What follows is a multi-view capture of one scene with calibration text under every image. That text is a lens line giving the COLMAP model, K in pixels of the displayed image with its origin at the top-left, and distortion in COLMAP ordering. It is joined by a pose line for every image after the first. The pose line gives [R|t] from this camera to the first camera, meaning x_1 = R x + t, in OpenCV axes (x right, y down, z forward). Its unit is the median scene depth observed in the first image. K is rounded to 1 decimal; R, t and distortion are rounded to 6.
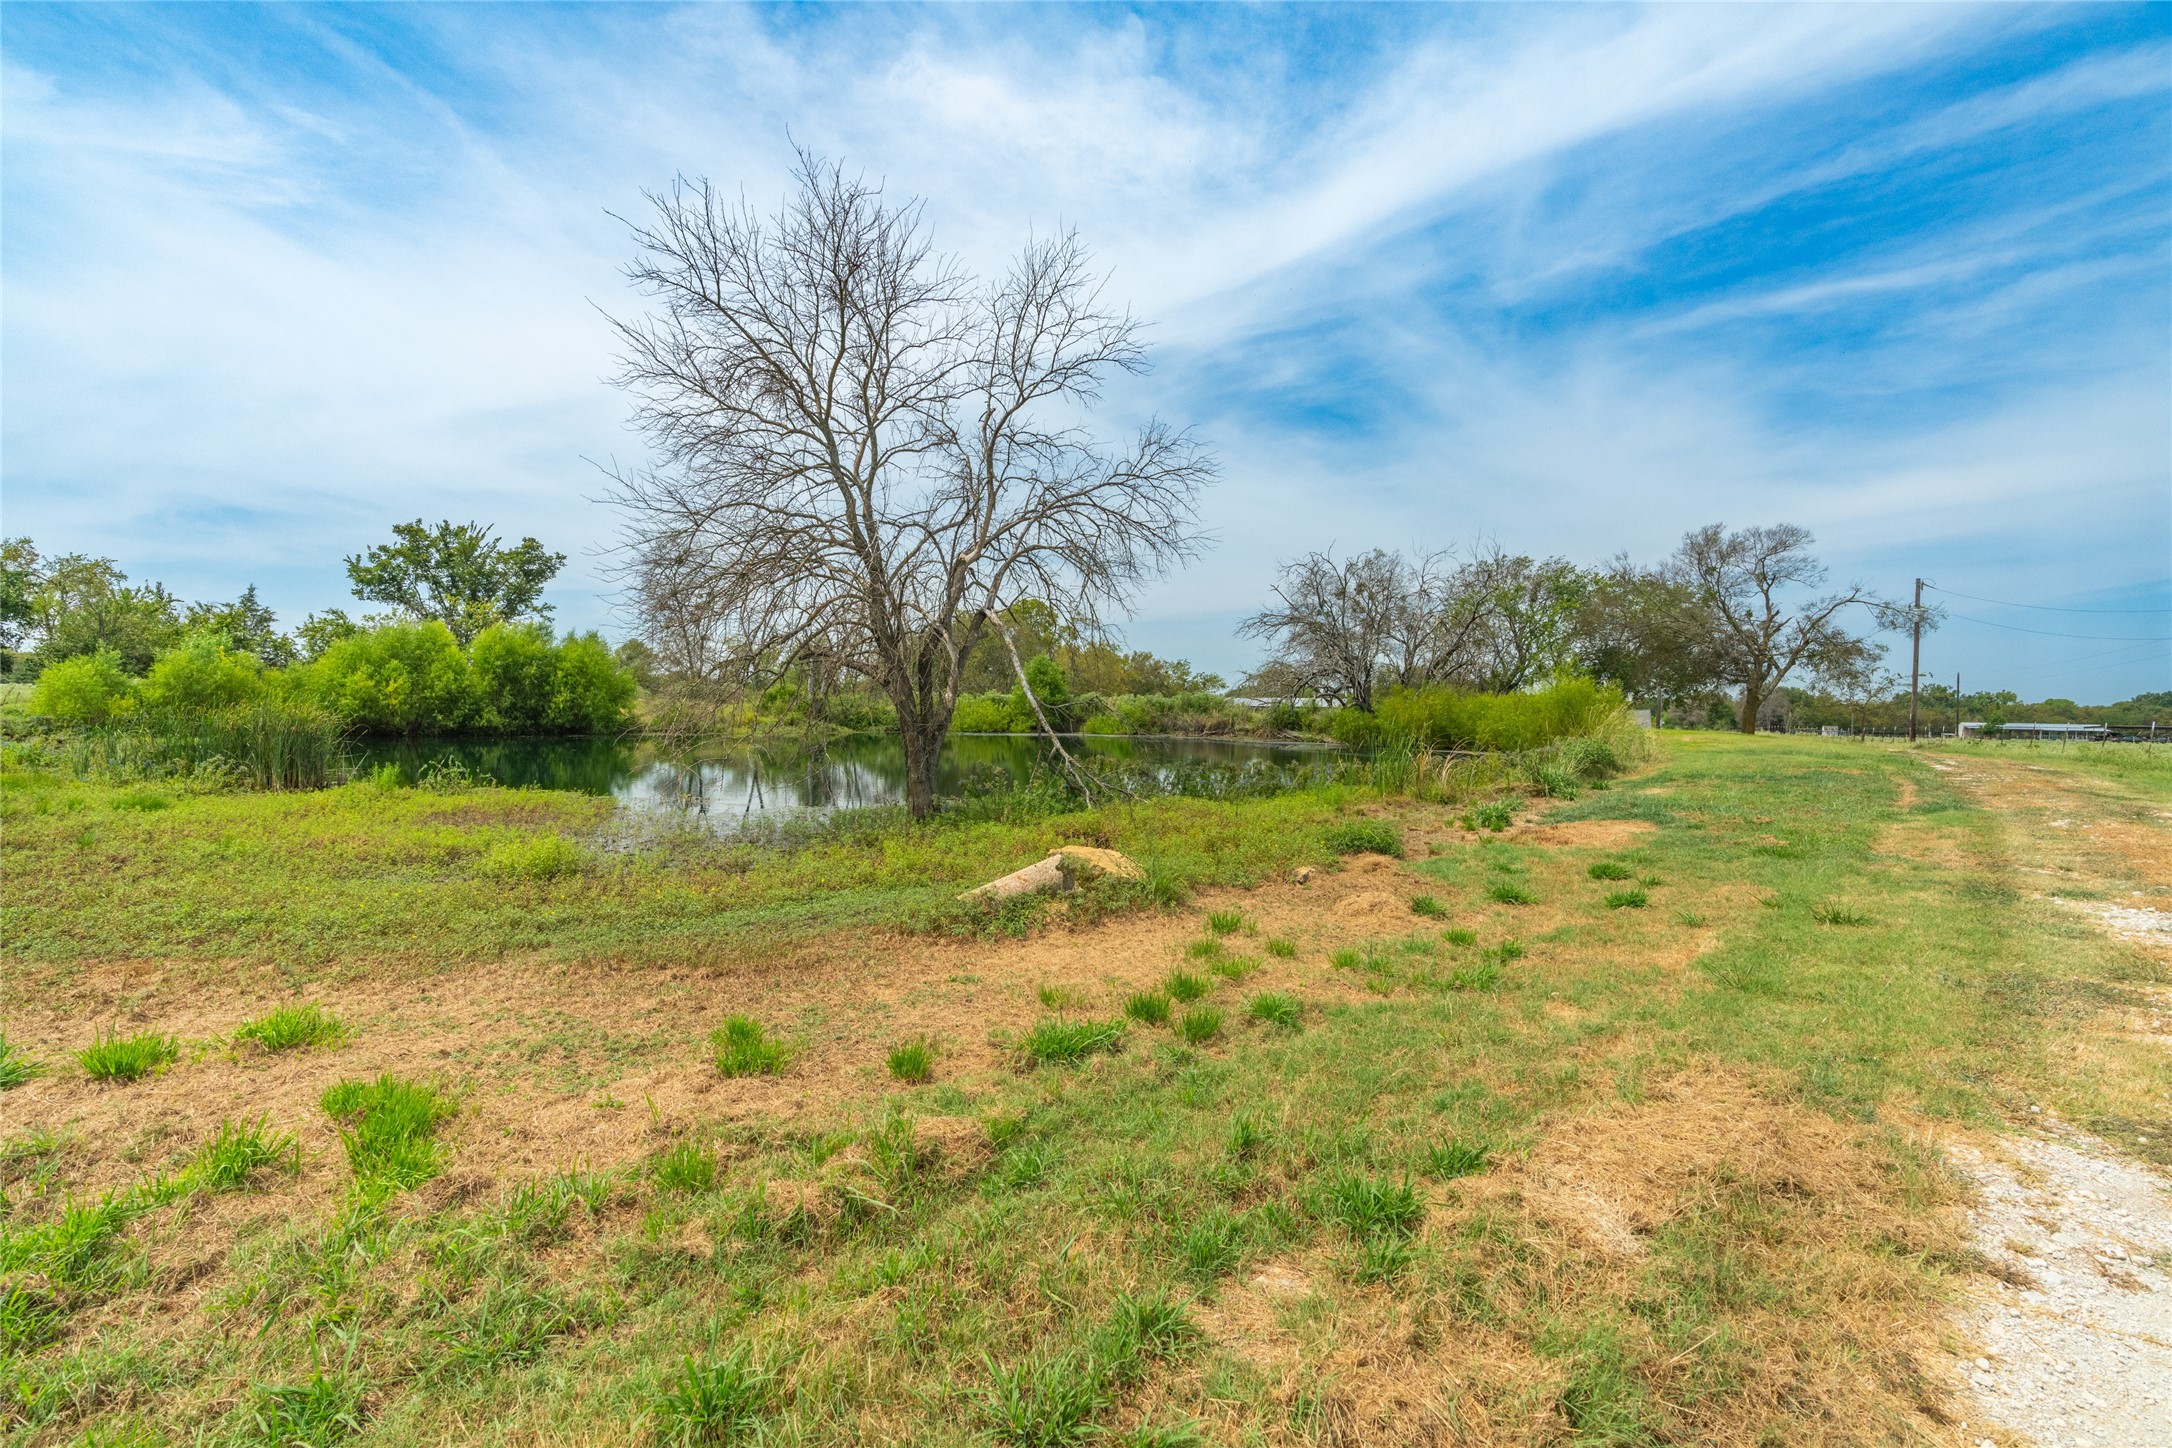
lens RADIAL K [[1007.4, 0, 1086.0], [0, 1007.4, 724.0], [0, 0, 1]] dist [0.002053, 0.001265]
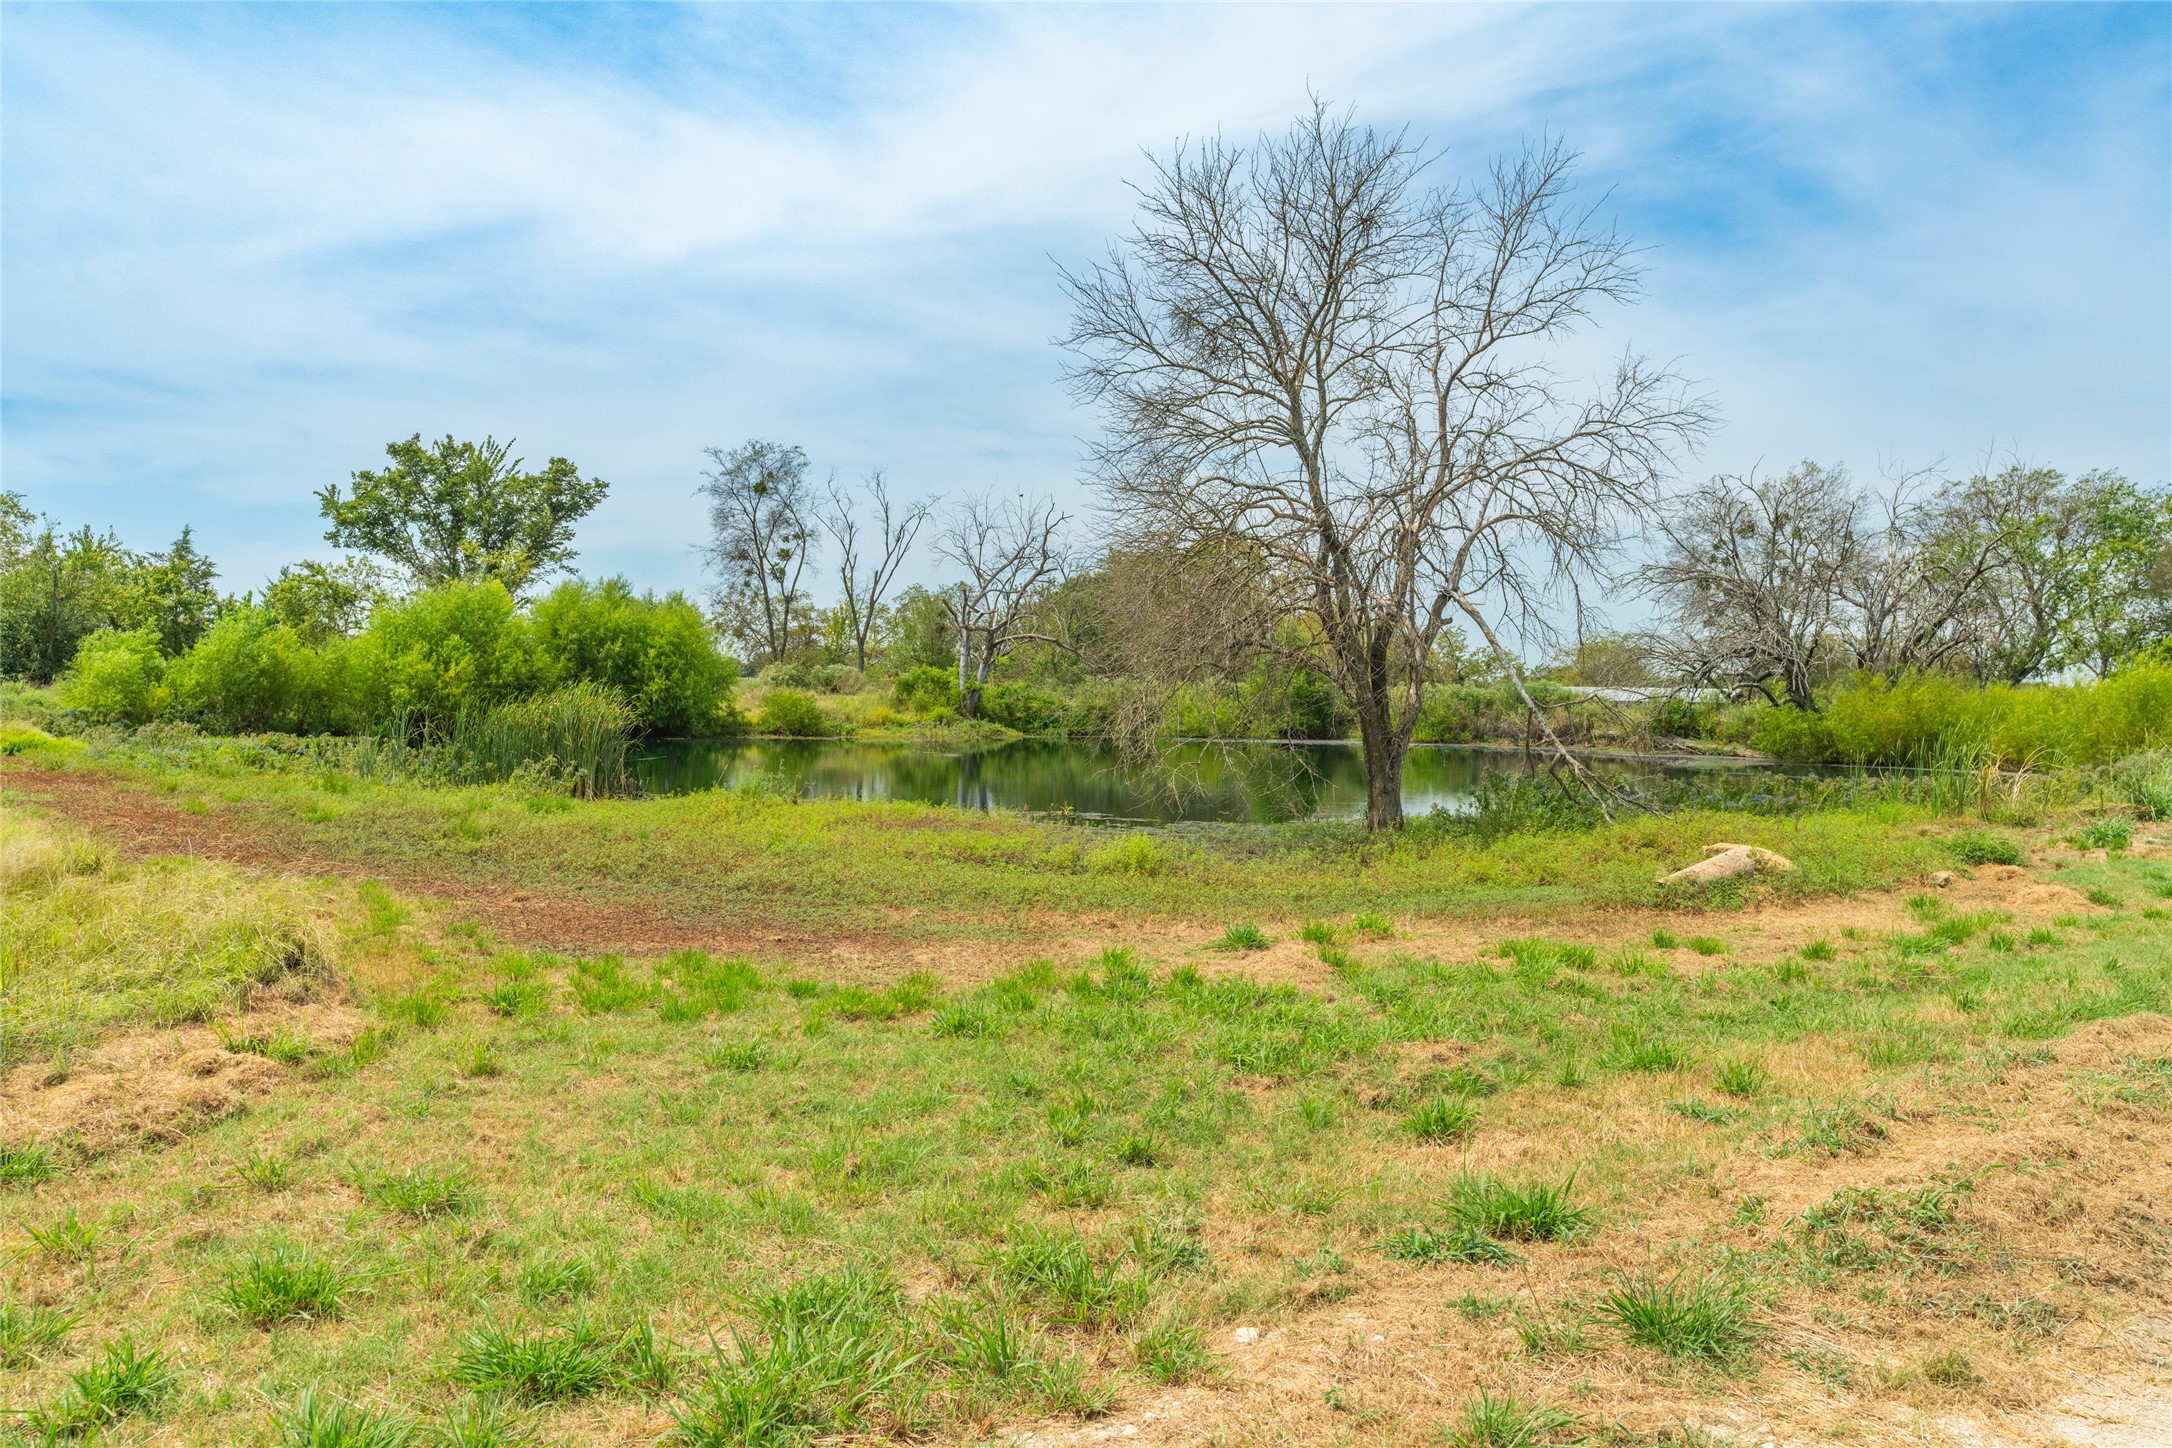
lens RADIAL K [[1634.1, 0, 1086.0], [0, 1634.1, 724.0], [0, 0, 1]] dist [0.023158, 0.001456]
pose [[0.994985, 0.005865, -0.099854, -0.076312], [-0.005999, 0.999981, -0.001039, 0.000565], [0.099847, 0.001633, 0.995002, -0.115386]]
